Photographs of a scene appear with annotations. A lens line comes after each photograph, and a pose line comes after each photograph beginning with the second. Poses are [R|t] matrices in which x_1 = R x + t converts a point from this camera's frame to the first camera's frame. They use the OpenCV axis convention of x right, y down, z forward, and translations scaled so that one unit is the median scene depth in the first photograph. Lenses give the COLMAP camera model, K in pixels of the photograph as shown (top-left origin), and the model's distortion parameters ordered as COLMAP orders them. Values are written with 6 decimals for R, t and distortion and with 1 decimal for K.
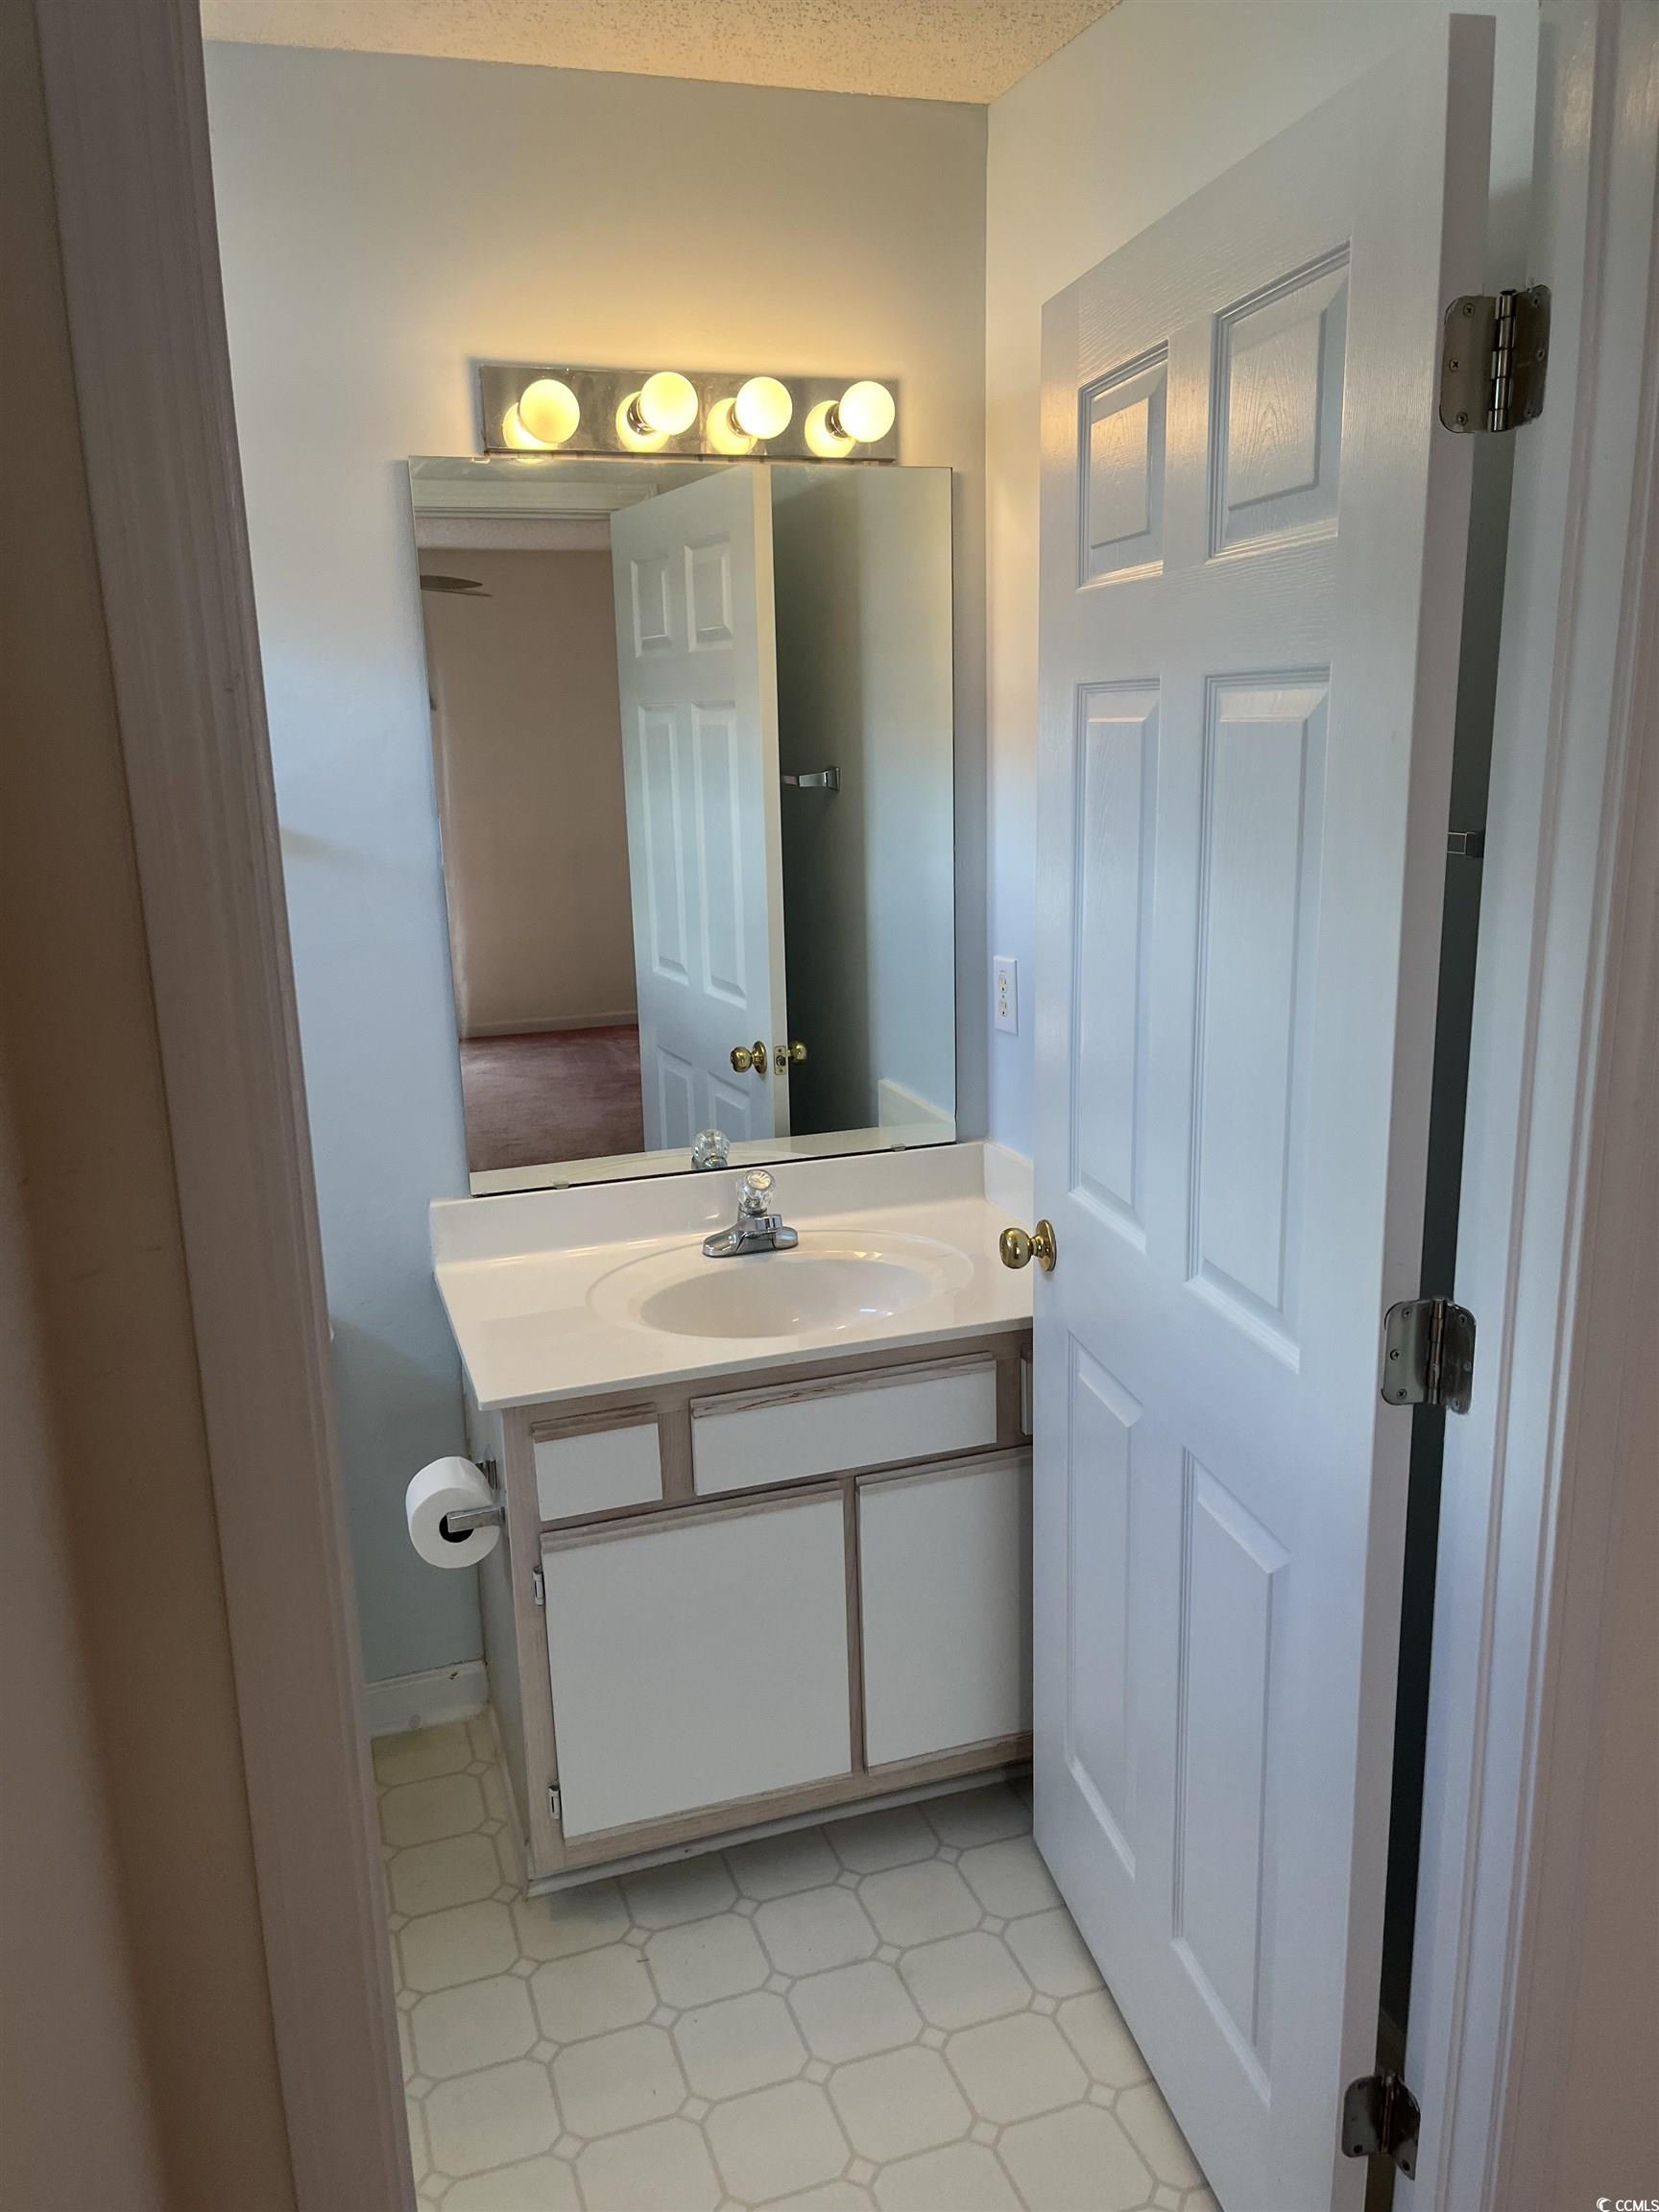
lens RADIAL K [[1691.8, 0, 825.2], [0, 1691.8, 1120.3], [0, 0, 1]] dist [0.046621, -0.046683]
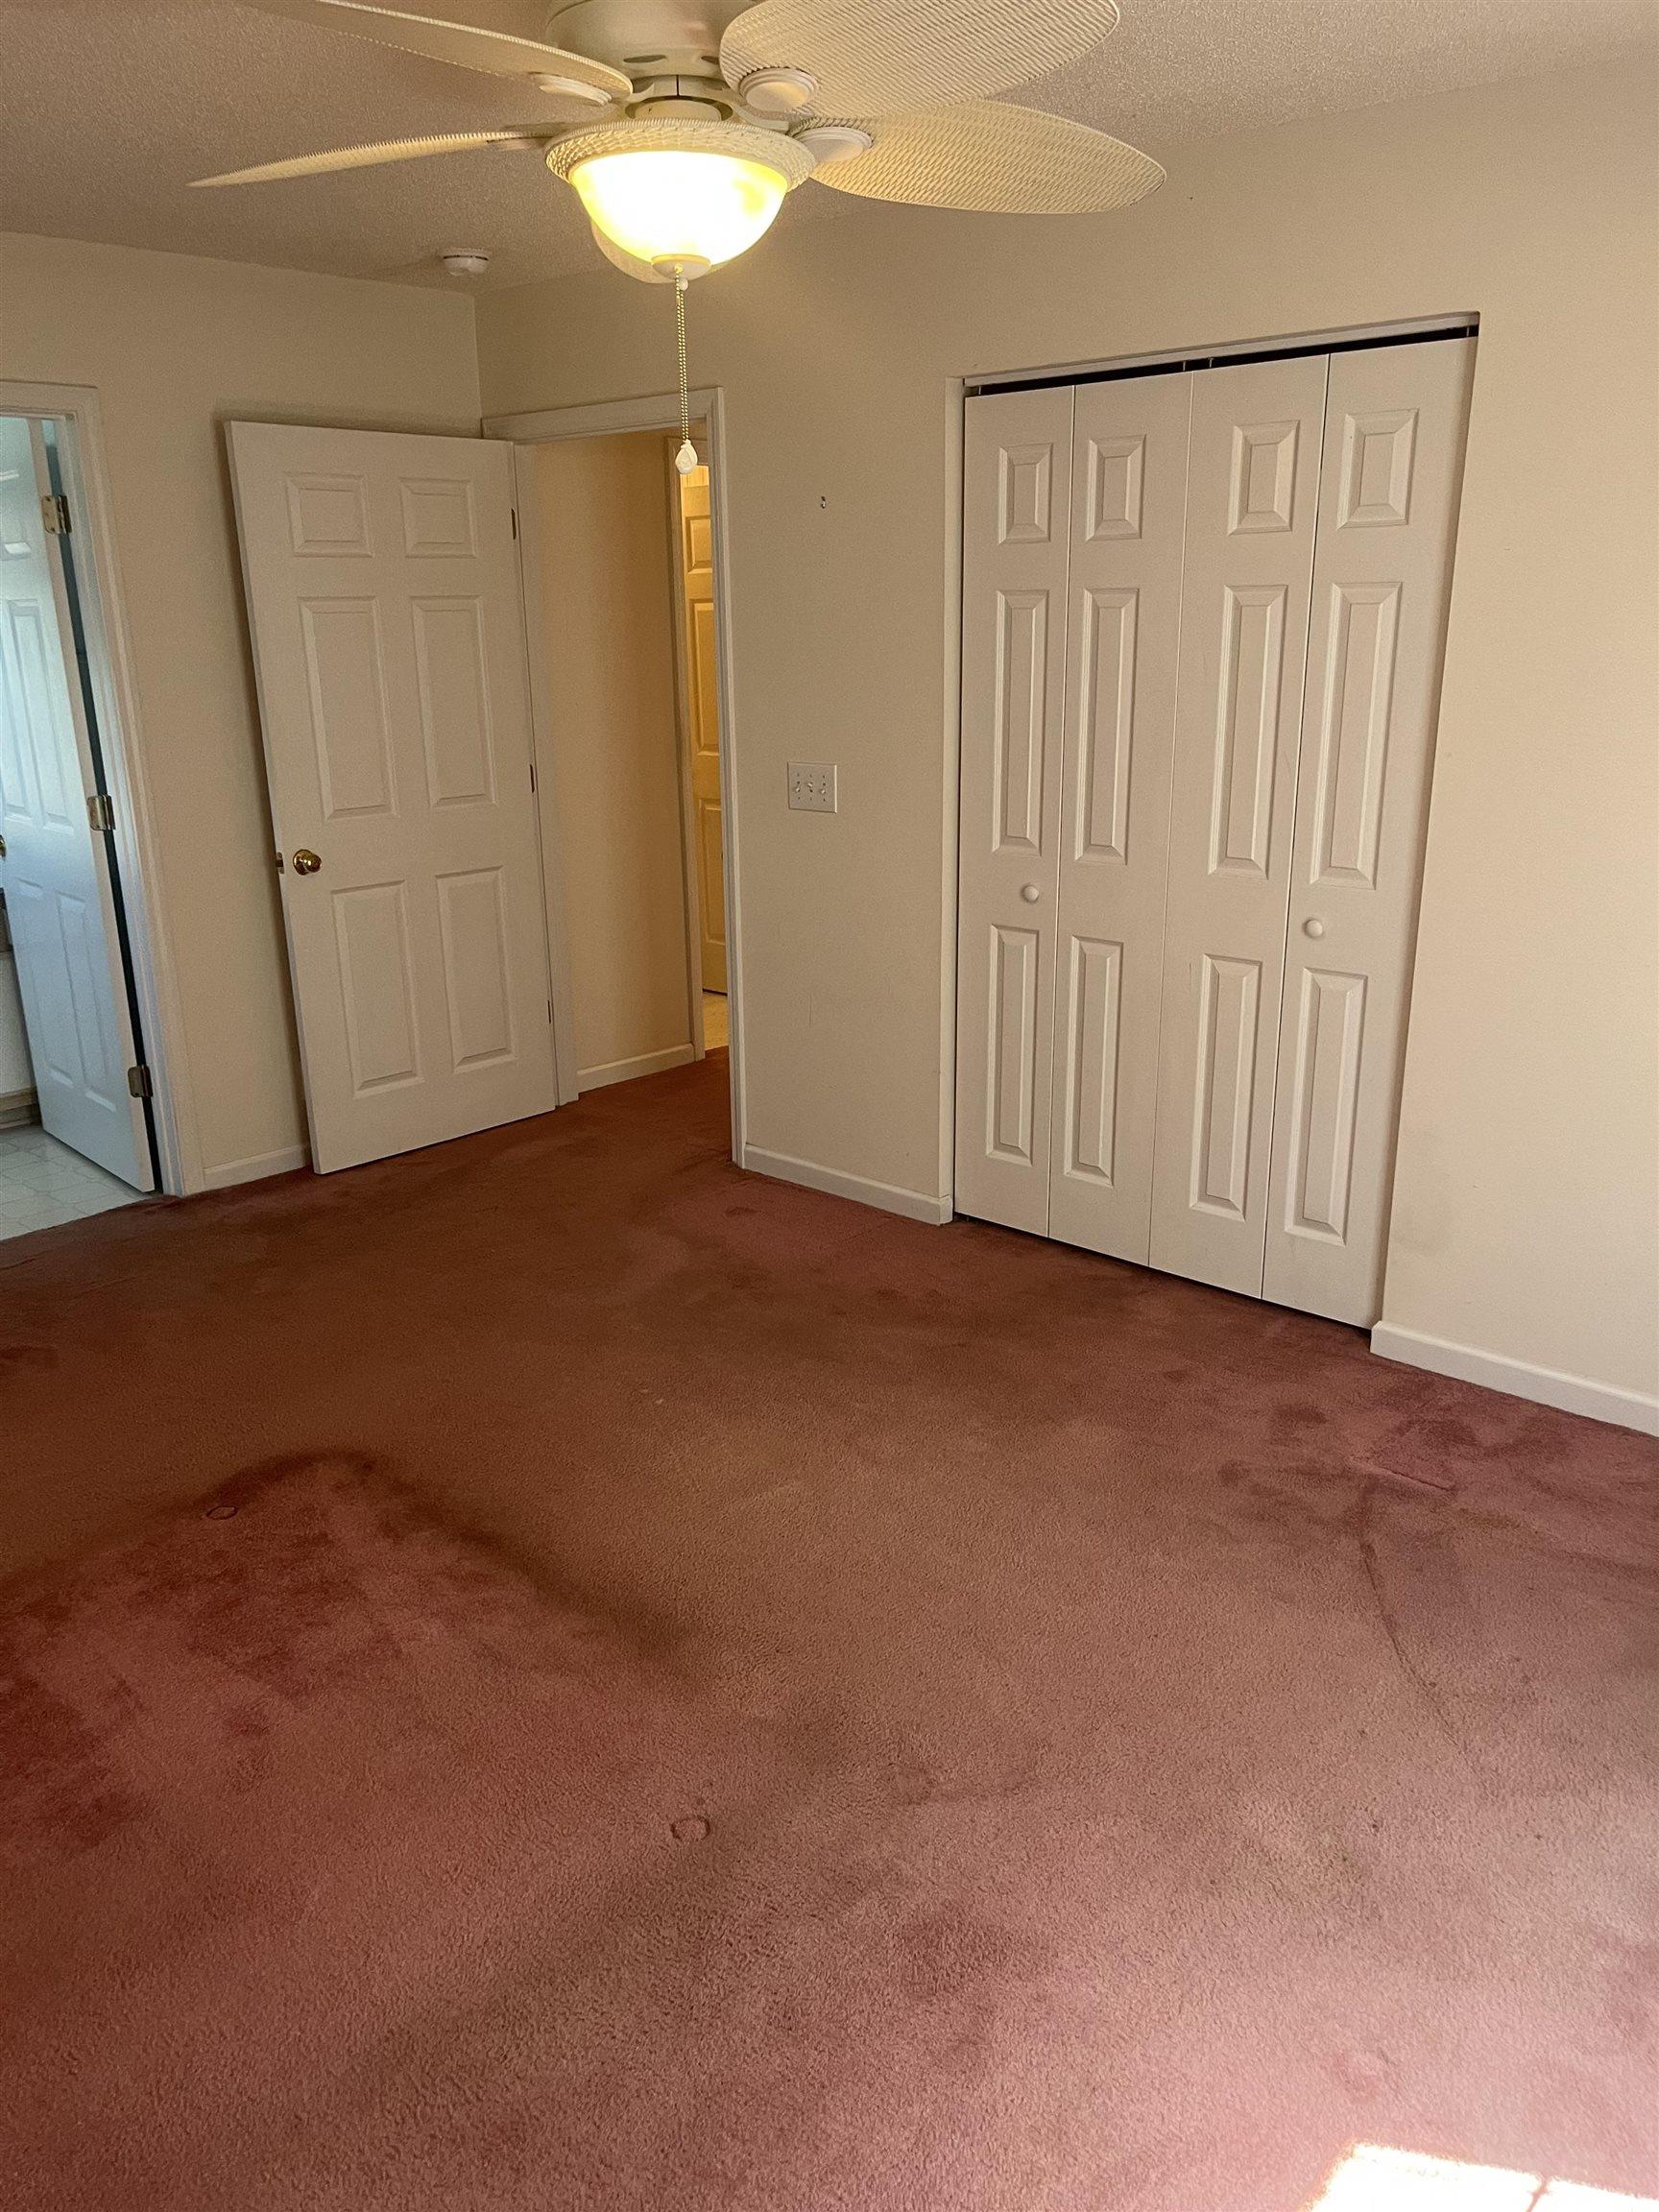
lens RADIAL K [[1691.8, 0, 832.2], [0, 1691.8, 1112.9], [0, 0, 1]] dist [0.046621, -0.046683]
pose [[0.878310, -0.115891, 0.463833, -0.001959], [0.101851, 0.993261, 0.055307, 0.413155], [-0.467116, -0.001334, 0.884195, -1.569336]]
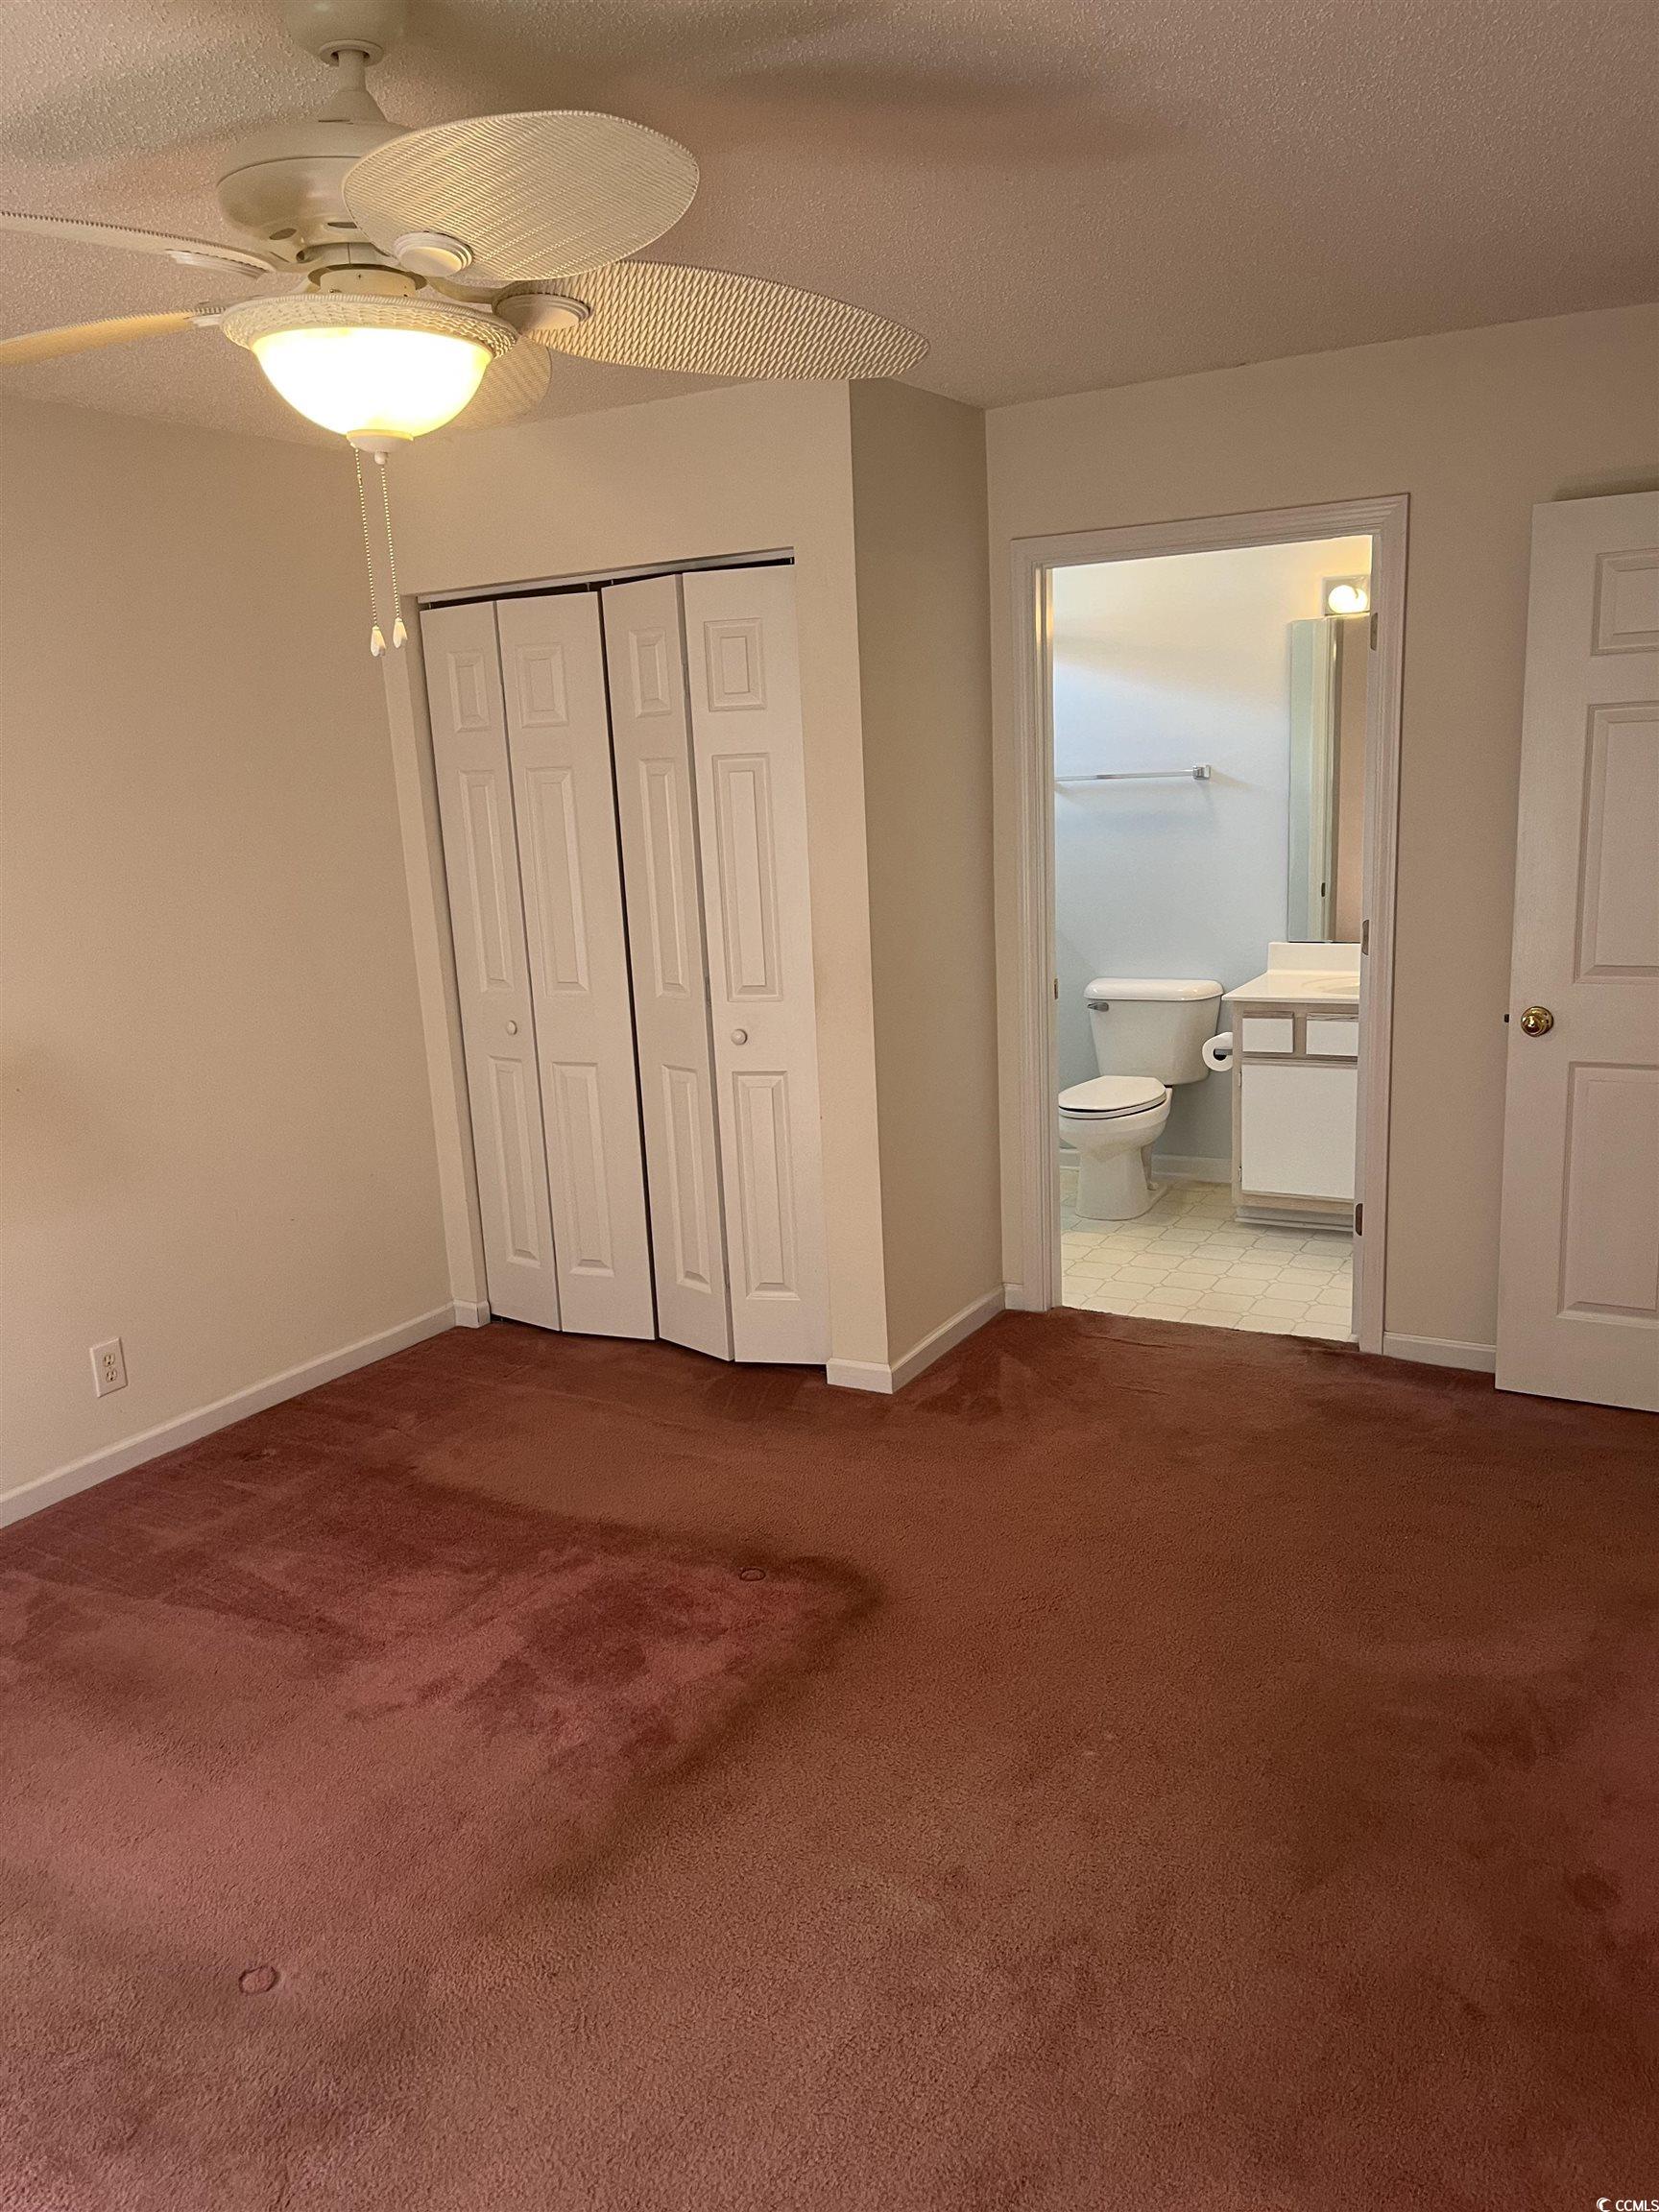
lens RADIAL K [[1691.8, 0, 827.9], [0, 1691.8, 1113.3], [0, 0, 1]] dist [0.046621, -0.046683]
pose [[0.635941, 0.160038, -0.754961, 1.317832], [-0.157942, 0.984545, 0.075663, 0.228943], [0.755402, 0.071123, 0.651390, -1.062265]]
